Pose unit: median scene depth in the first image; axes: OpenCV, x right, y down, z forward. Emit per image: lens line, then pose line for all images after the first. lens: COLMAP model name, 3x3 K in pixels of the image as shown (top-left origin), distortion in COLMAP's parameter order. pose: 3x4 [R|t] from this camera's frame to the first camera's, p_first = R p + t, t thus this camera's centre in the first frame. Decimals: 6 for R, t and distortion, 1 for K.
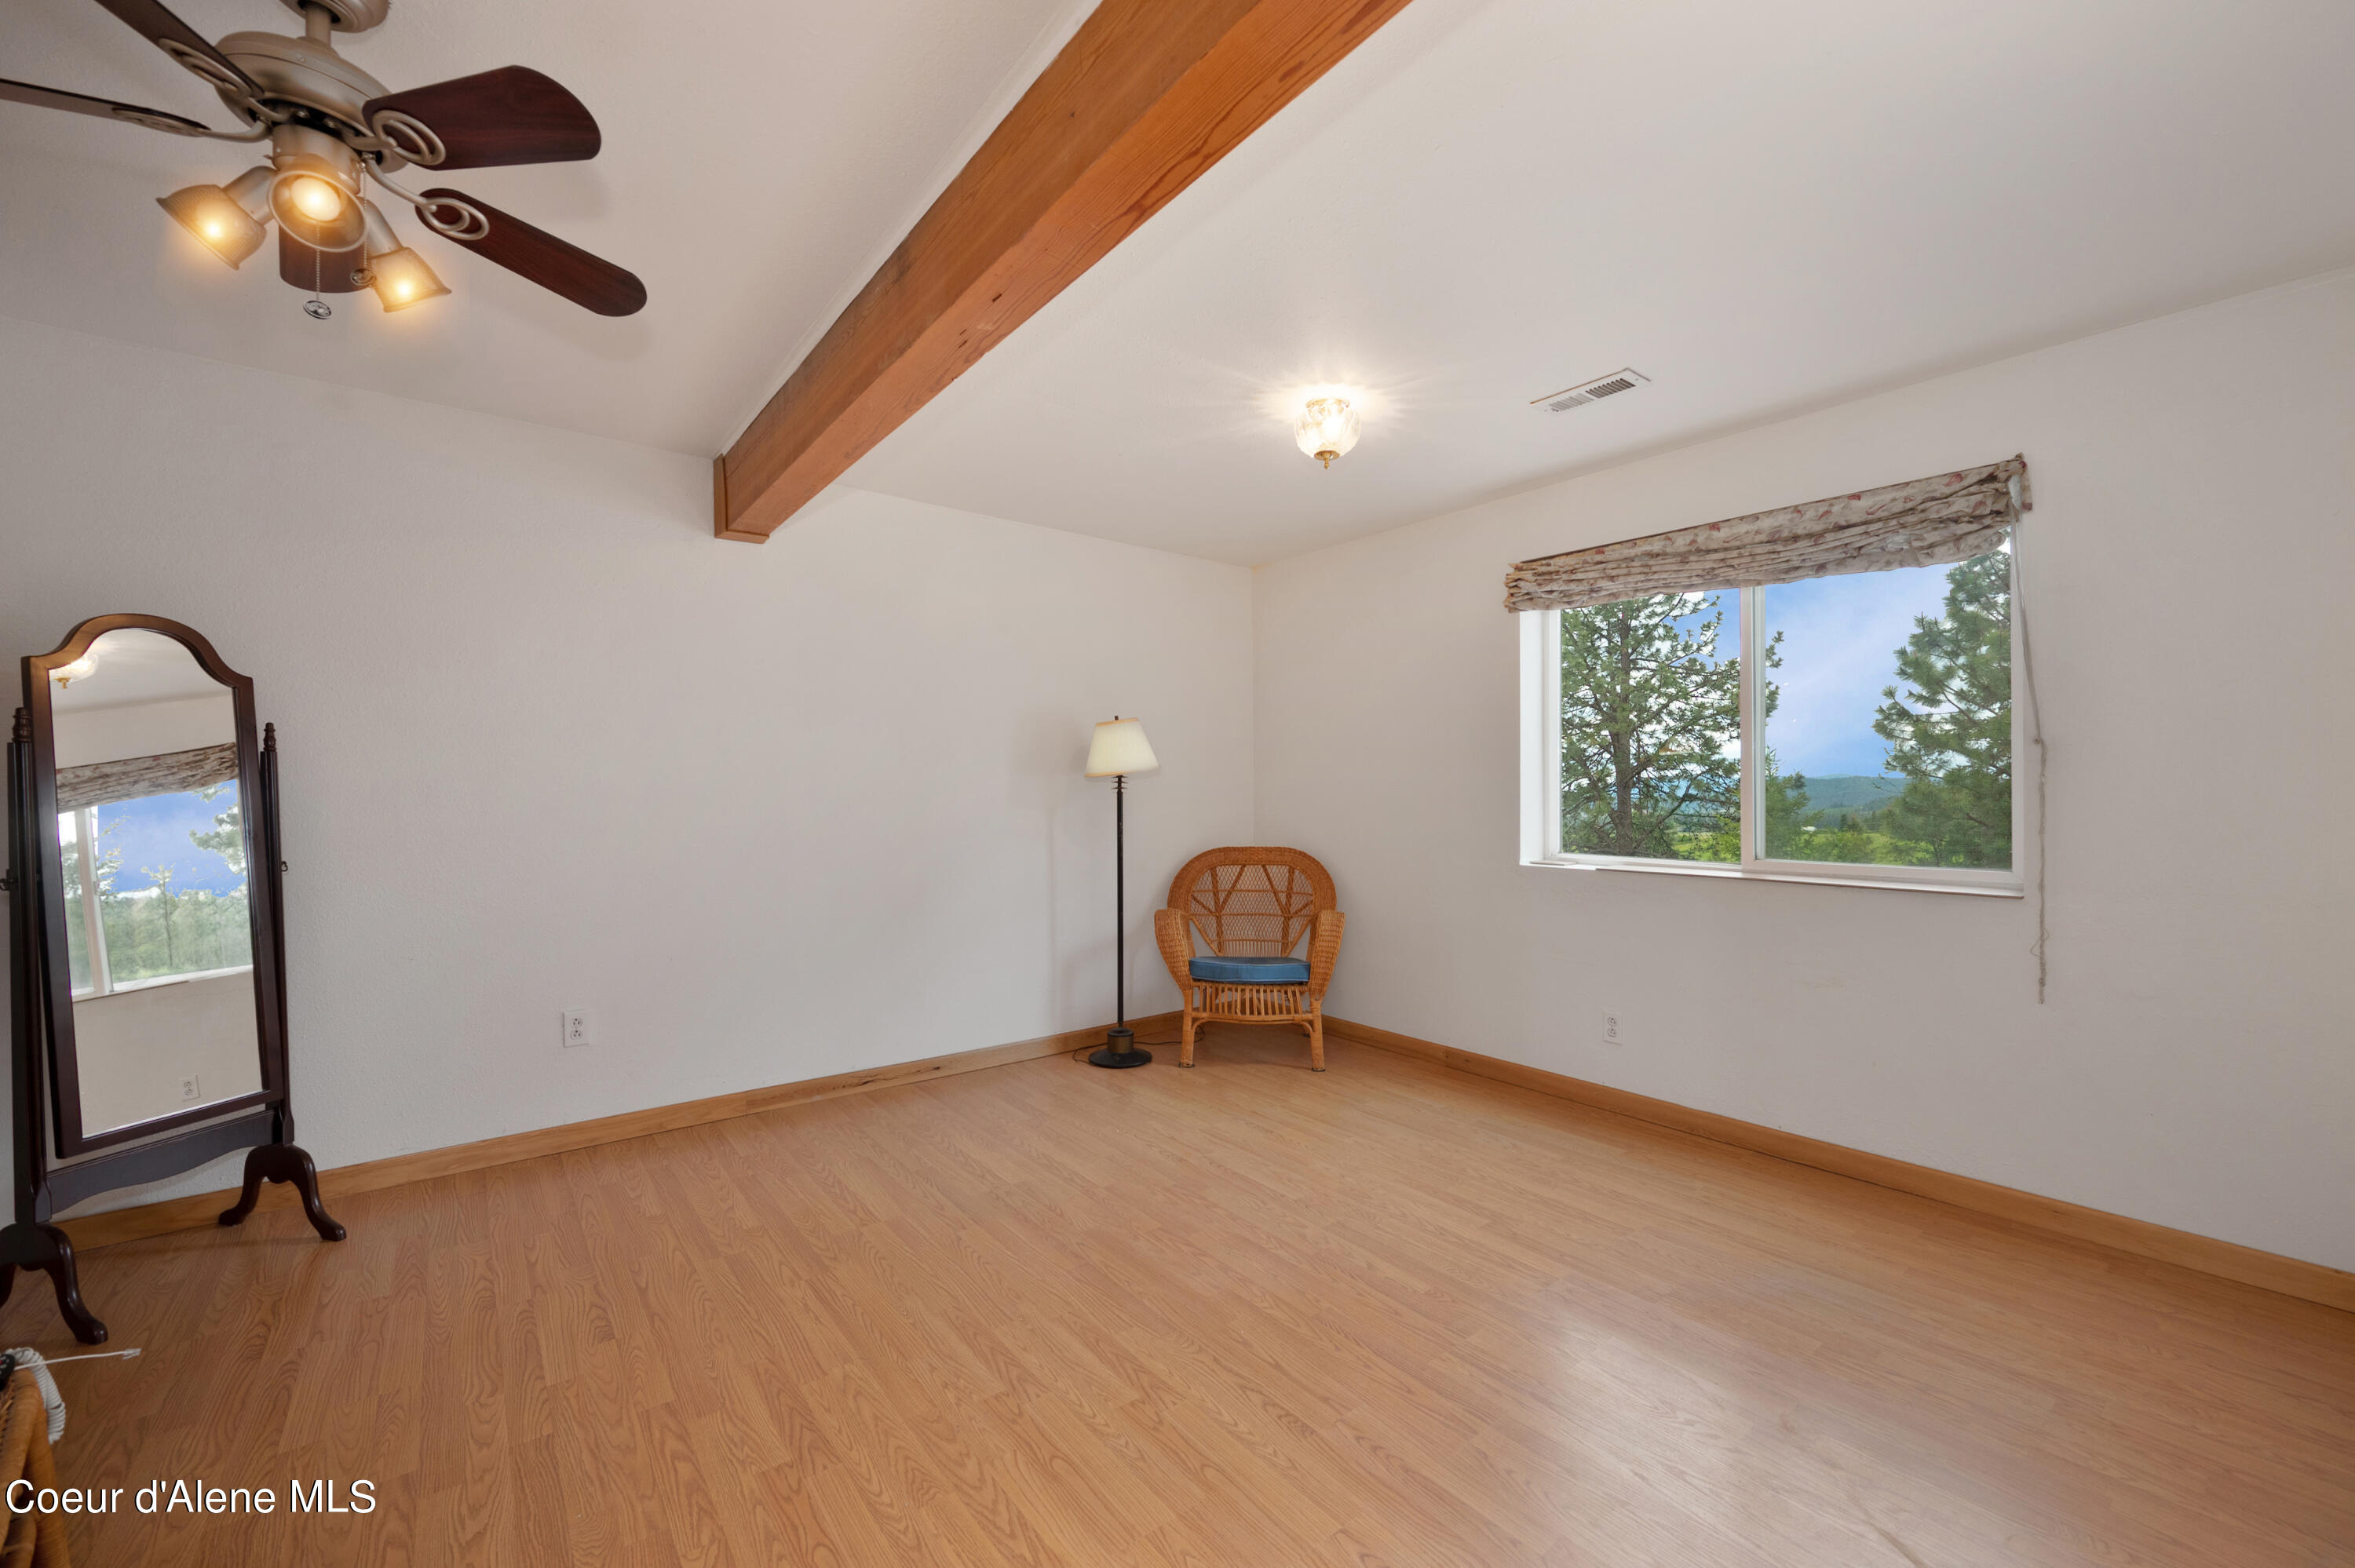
lens RADIAL K [[941.7, 0, 1179.6], [0, 941.7, 800.2], [0, 0, 1]] dist [-0.034575, 0.000092]
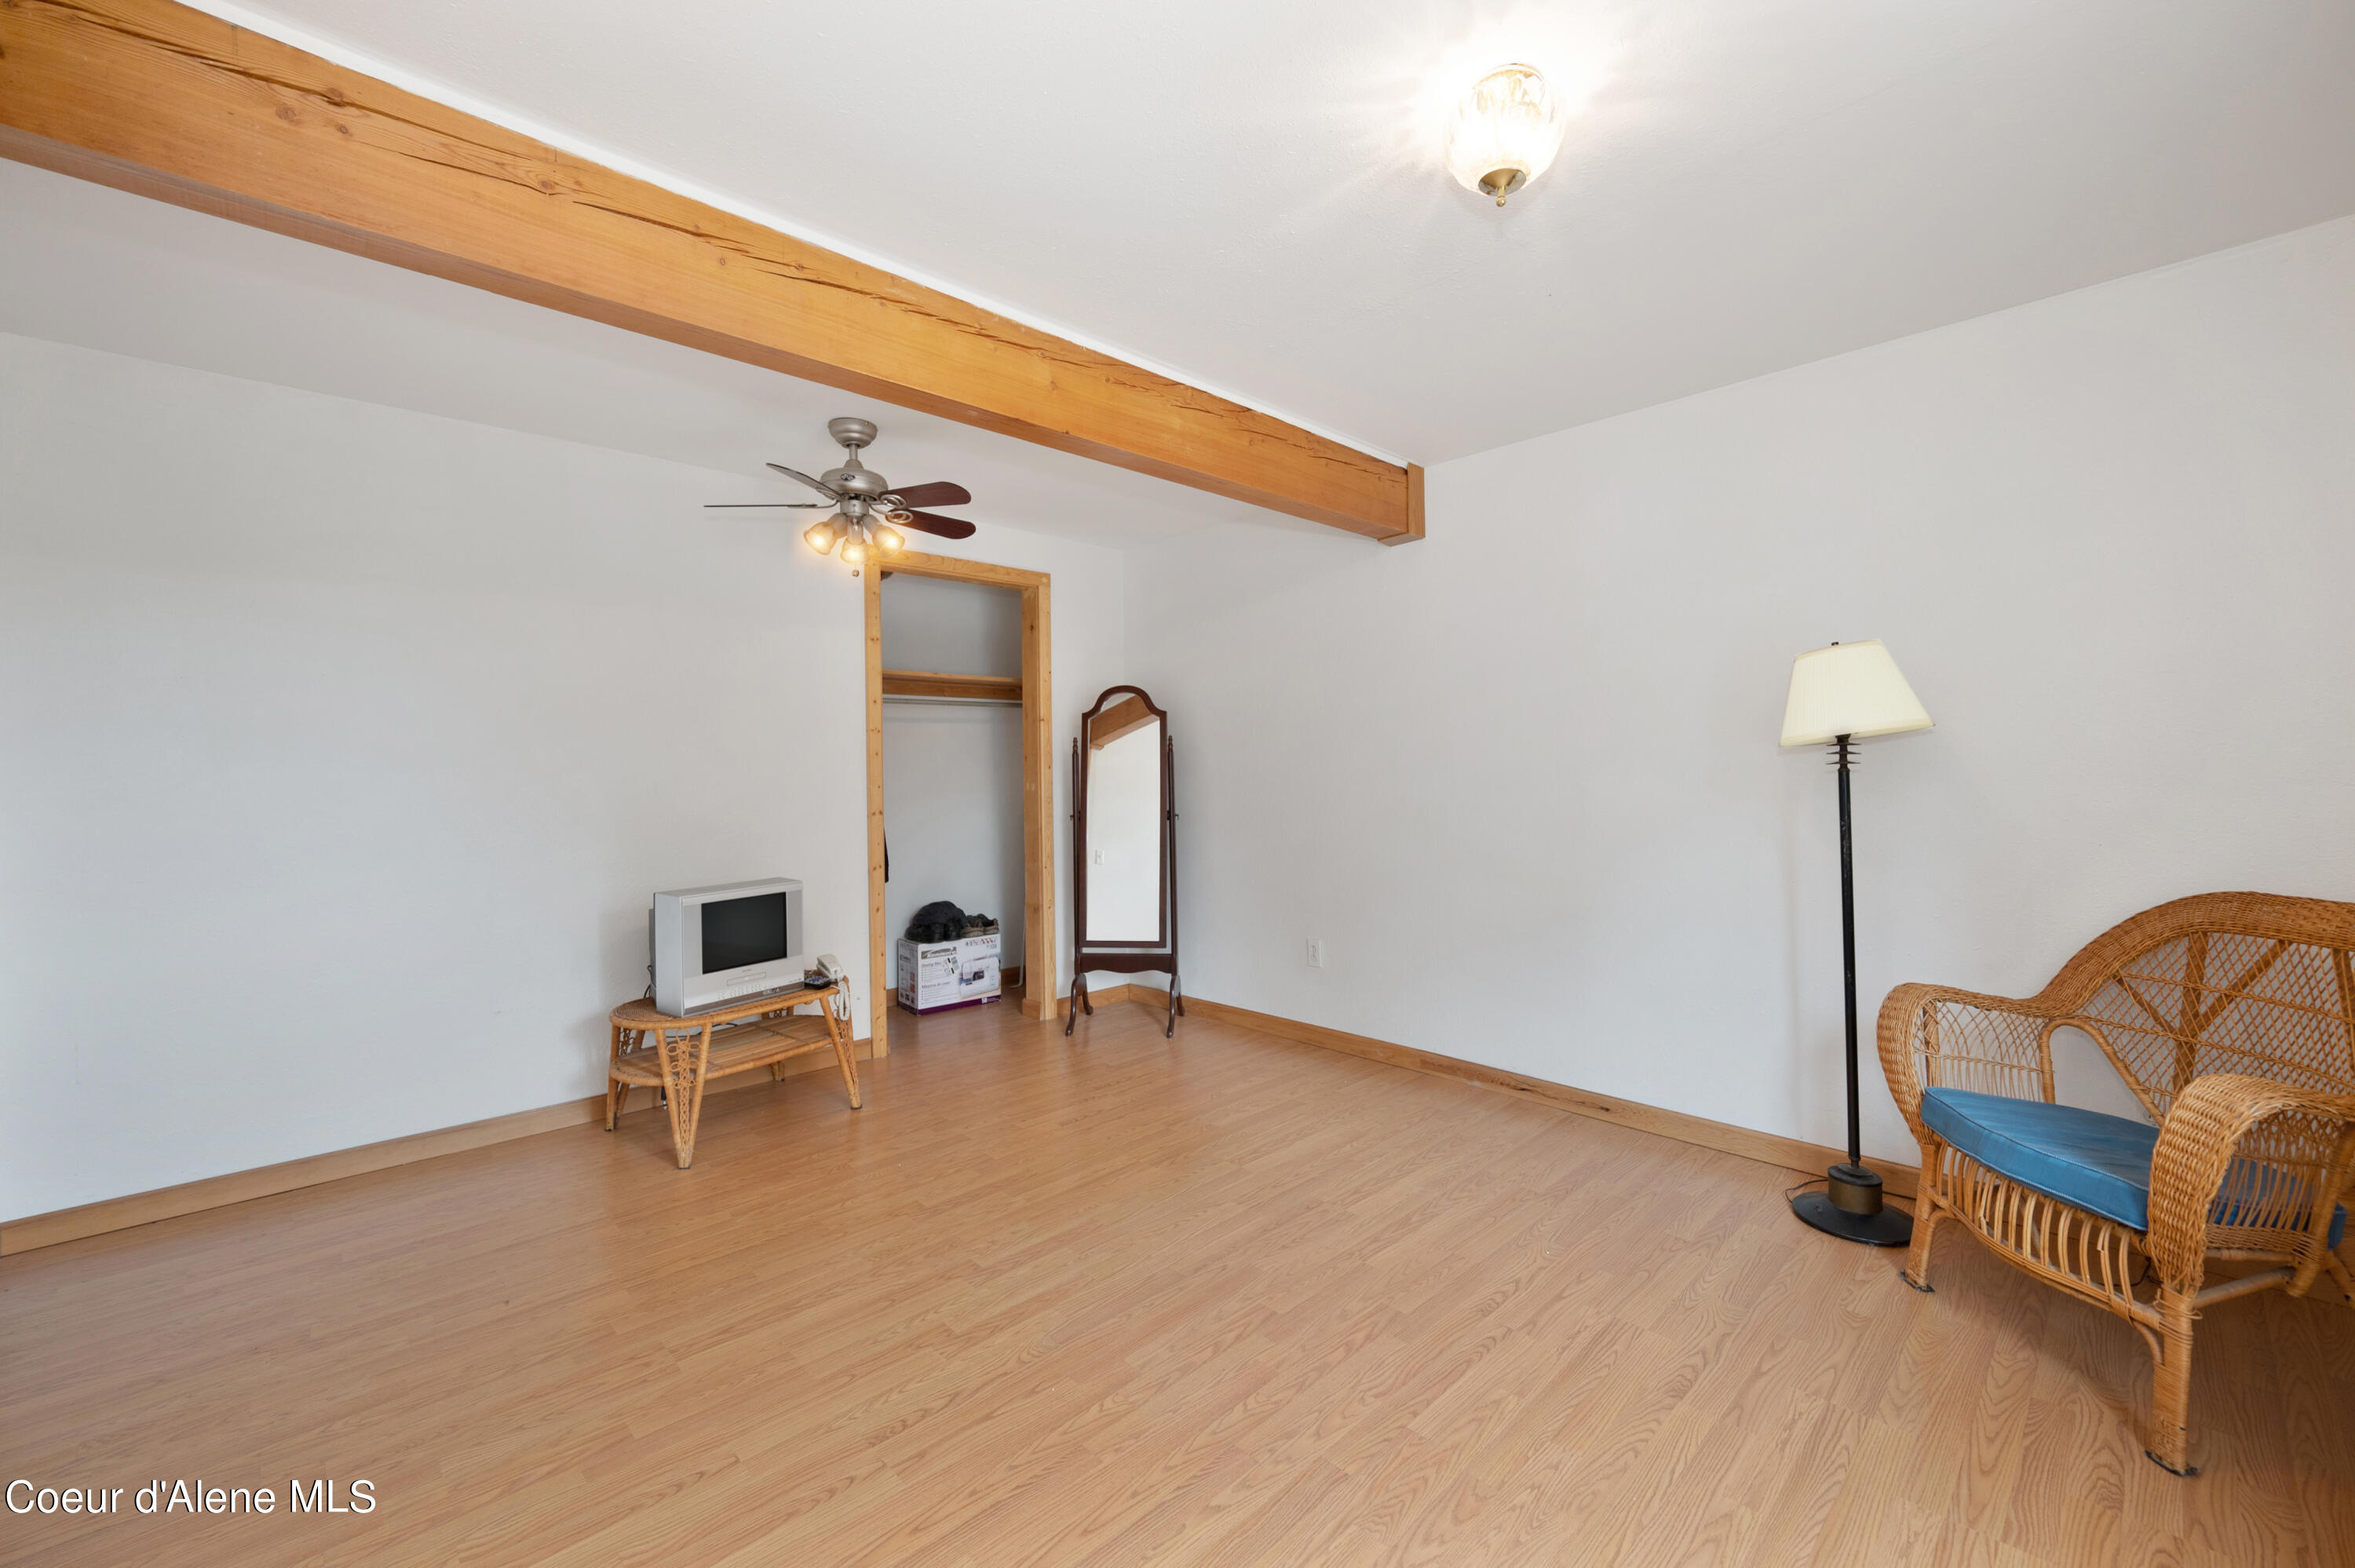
lens RADIAL K [[958.4, 0, 1174.6], [0, 958.4, 736.9], [0, 0, 1]] dist [-0.022763, -0.000046]
pose [[0.084377, -0.026034, -0.996094, 0.646080], [-0.006164, 0.999626, -0.026649, -0.011351], [0.996415, 0.008388, 0.084185, 0.682996]]
